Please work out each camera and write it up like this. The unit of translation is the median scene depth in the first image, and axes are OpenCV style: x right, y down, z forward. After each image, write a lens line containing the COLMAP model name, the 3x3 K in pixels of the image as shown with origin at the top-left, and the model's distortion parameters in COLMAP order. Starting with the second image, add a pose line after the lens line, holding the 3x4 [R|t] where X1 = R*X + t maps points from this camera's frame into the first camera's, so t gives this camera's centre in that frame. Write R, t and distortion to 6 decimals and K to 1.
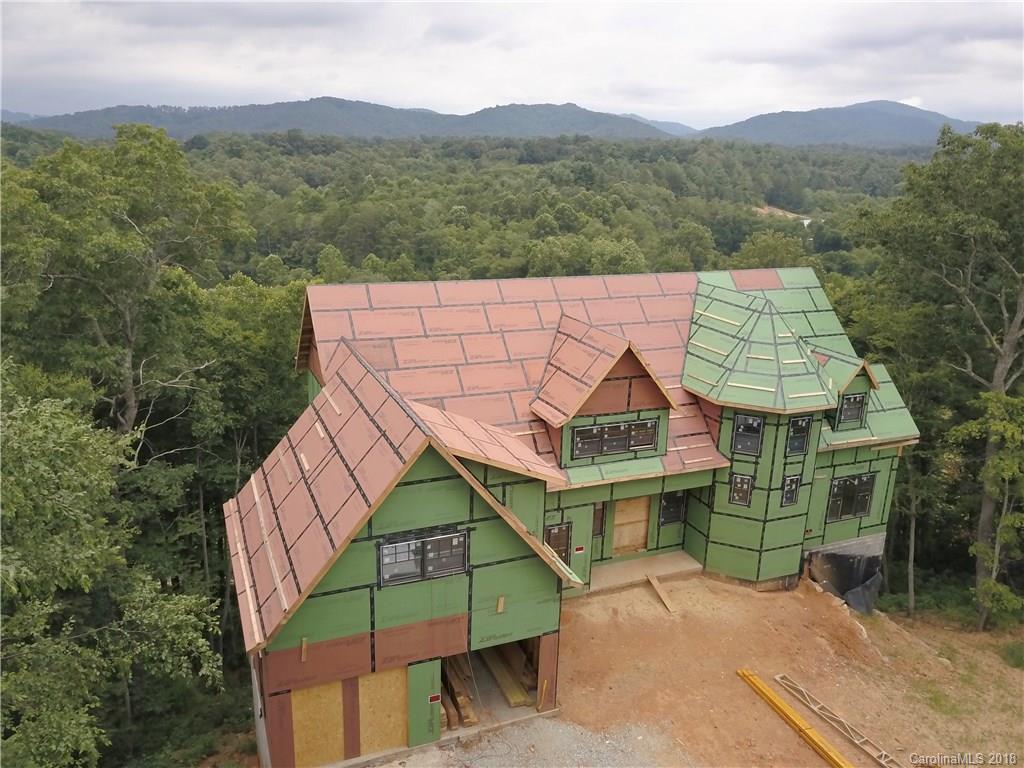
lens RADIAL K [[785.4, 0, 523.0], [0, 785.4, 387.4], [0, 0, 1]] dist [0.019115, -0.017918]
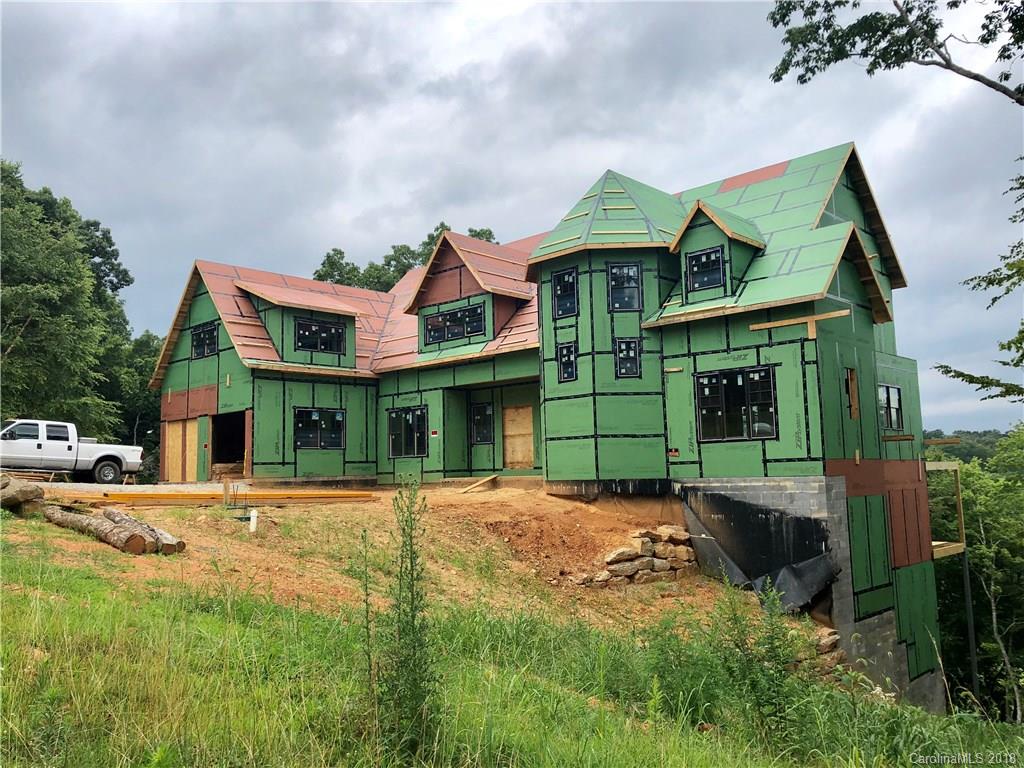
lens RADIAL K [[839.9, 0, 515.6], [0, 839.9, 385.3], [0, 0, 1]] dist [0.048677, -0.002418]
pose [[0.392396, -0.141835, -0.908795, 1.092447], [-0.224014, 0.943552, -0.243984, 0.372916], [0.892100, 0.299321, 0.338473, 0.643233]]
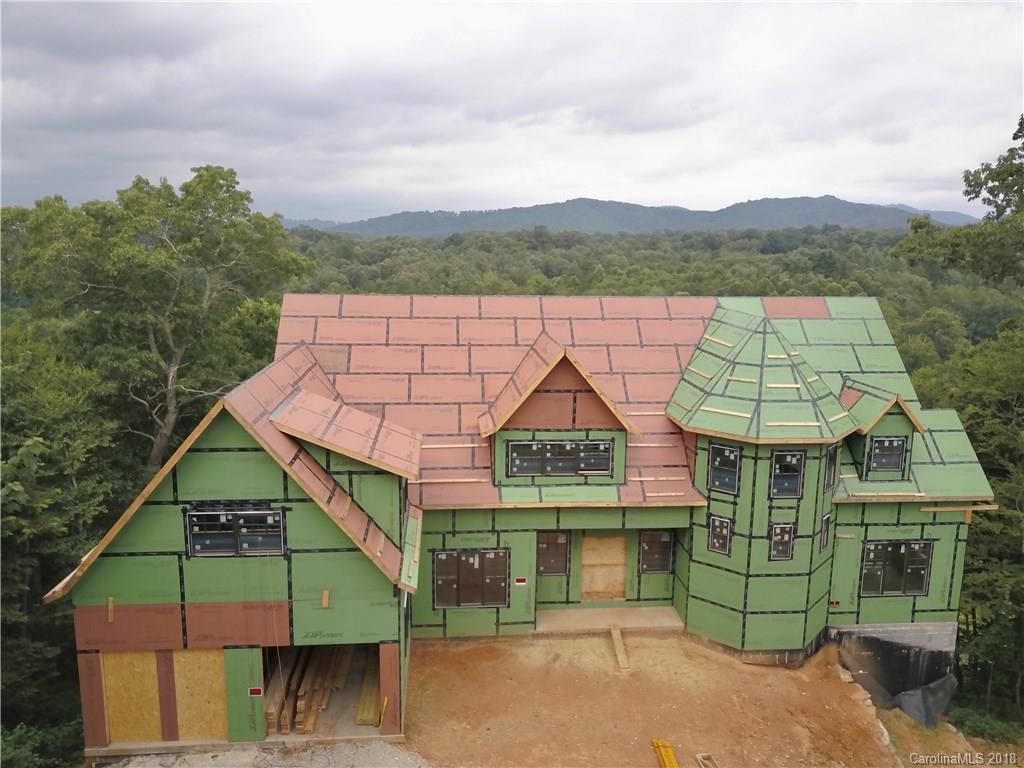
lens RADIAL K [[785.4, 0, 520.8], [0, 785.4, 387.2], [0, 0, 1]] dist [0.019115, -0.017918]
pose [[0.952079, 0.036826, -0.303627, 0.316316], [-0.071756, 0.991912, -0.104696, 0.074001], [0.297316, 0.121466, 0.947021, 0.105581]]
